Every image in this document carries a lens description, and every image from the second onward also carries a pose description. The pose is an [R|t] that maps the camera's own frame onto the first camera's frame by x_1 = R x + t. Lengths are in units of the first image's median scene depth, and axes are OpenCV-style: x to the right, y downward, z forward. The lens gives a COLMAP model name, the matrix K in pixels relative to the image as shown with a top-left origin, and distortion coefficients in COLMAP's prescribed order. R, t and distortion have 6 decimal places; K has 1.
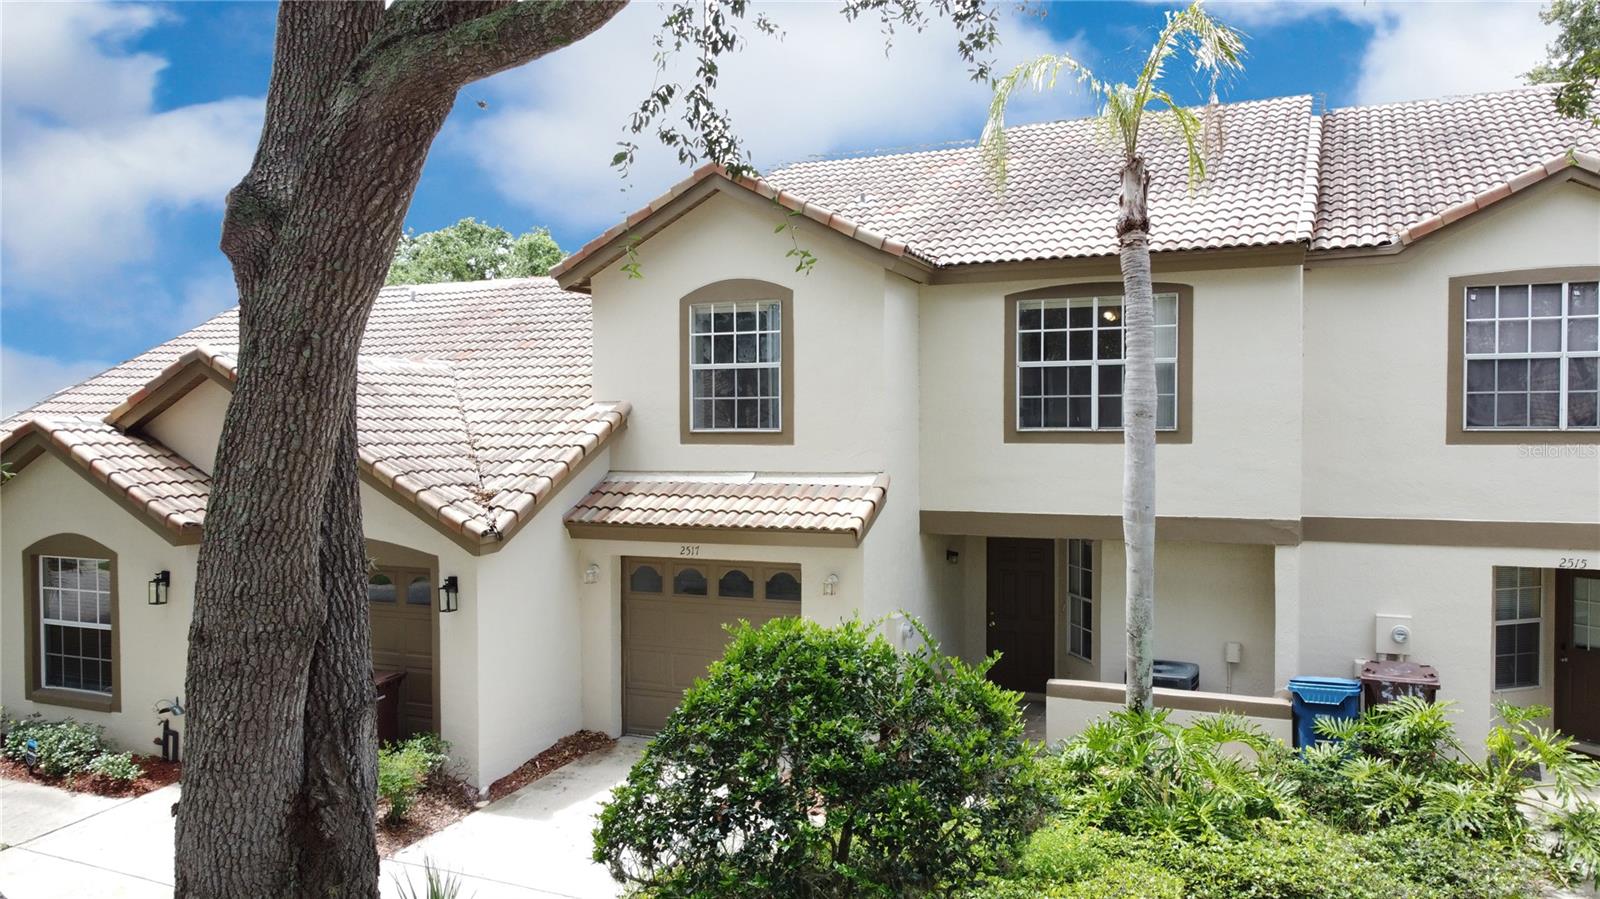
lens RADIAL K [[1235.3, 0, 800.0], [0, 1235.3, 449.5], [0, 0, 1]] dist [0.005137, -0.001251]
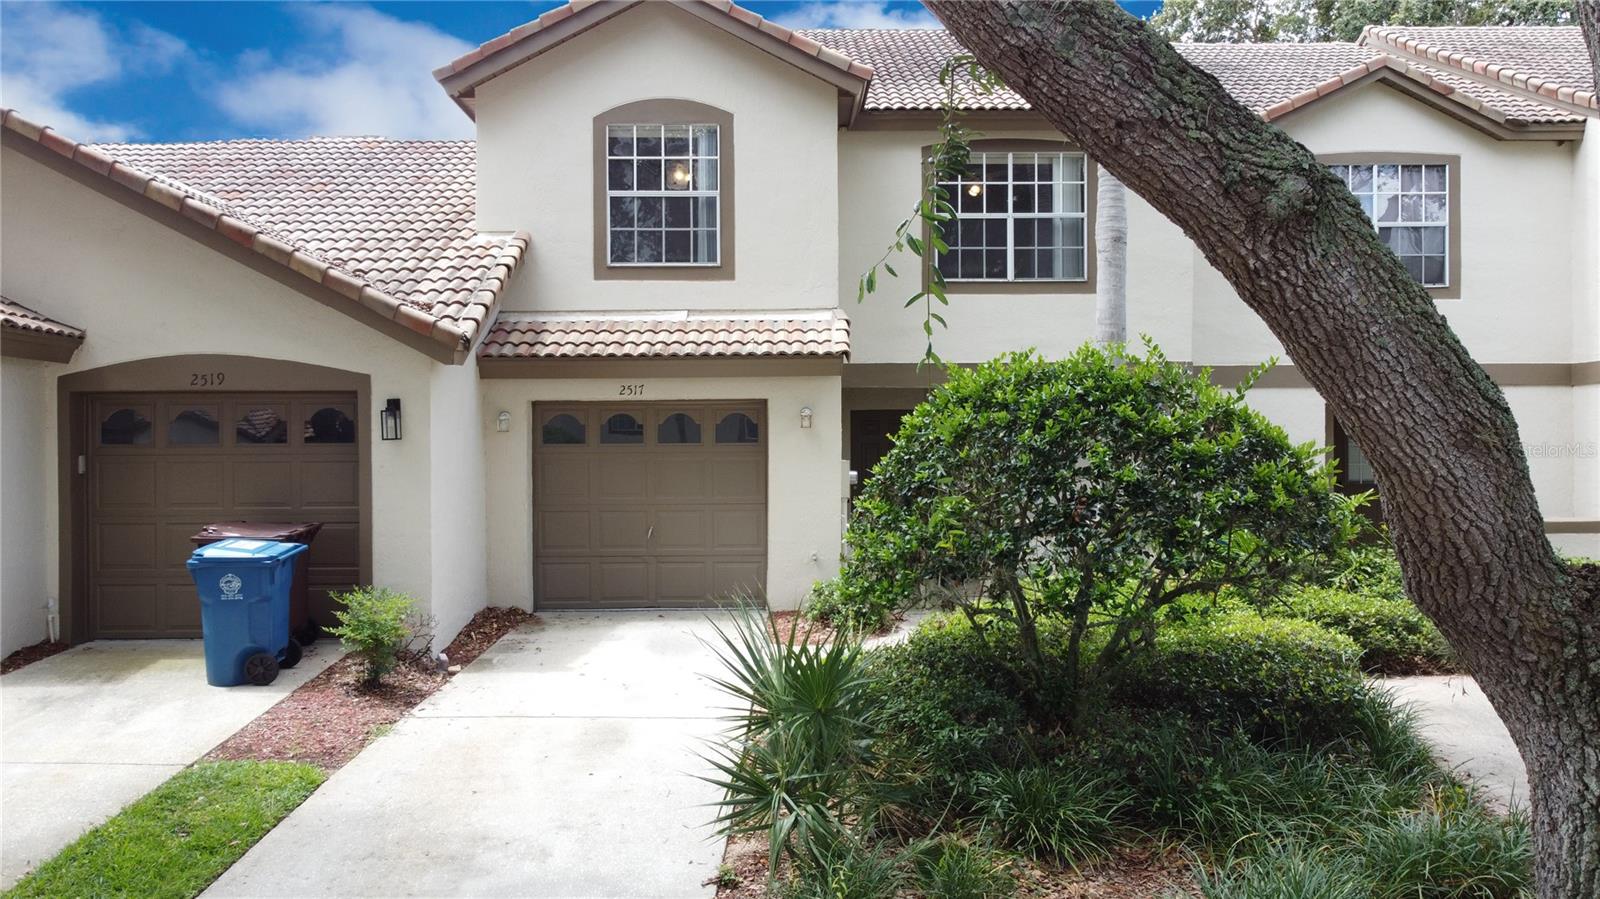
lens RADIAL K [[1235.3, 0, 800.0], [0, 1235.3, 449.5], [0, 0, 1]] dist [0.005137, -0.001251]
pose [[0.903688, 0.000945, 0.428189, -0.359030], [0.011019, 0.999615, -0.025461, 0.148081], [-0.428049, 0.027727, 0.903330, 0.141691]]
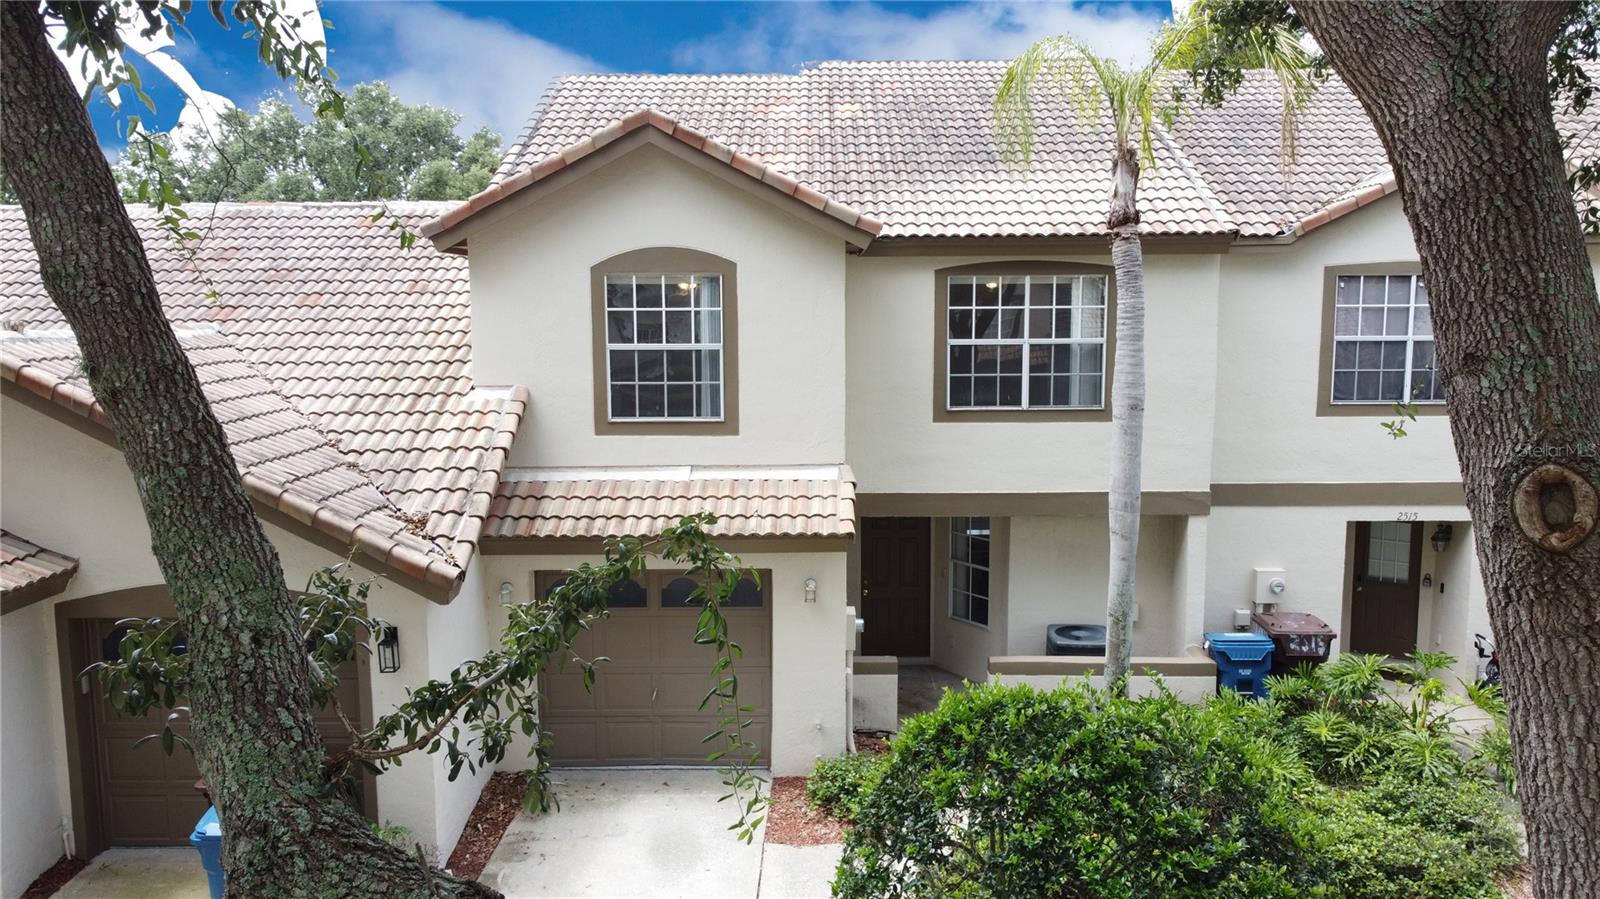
lens RADIAL K [[1235.3, 0, 800.0], [0, 1235.3, 449.5], [0, 0, 1]] dist [0.005137, -0.001251]
pose [[0.912834, -0.049737, 0.405290, -0.332007], [0.009345, 0.994839, 0.101039, -0.084599], [-0.408223, -0.088445, 0.908587, 0.156921]]
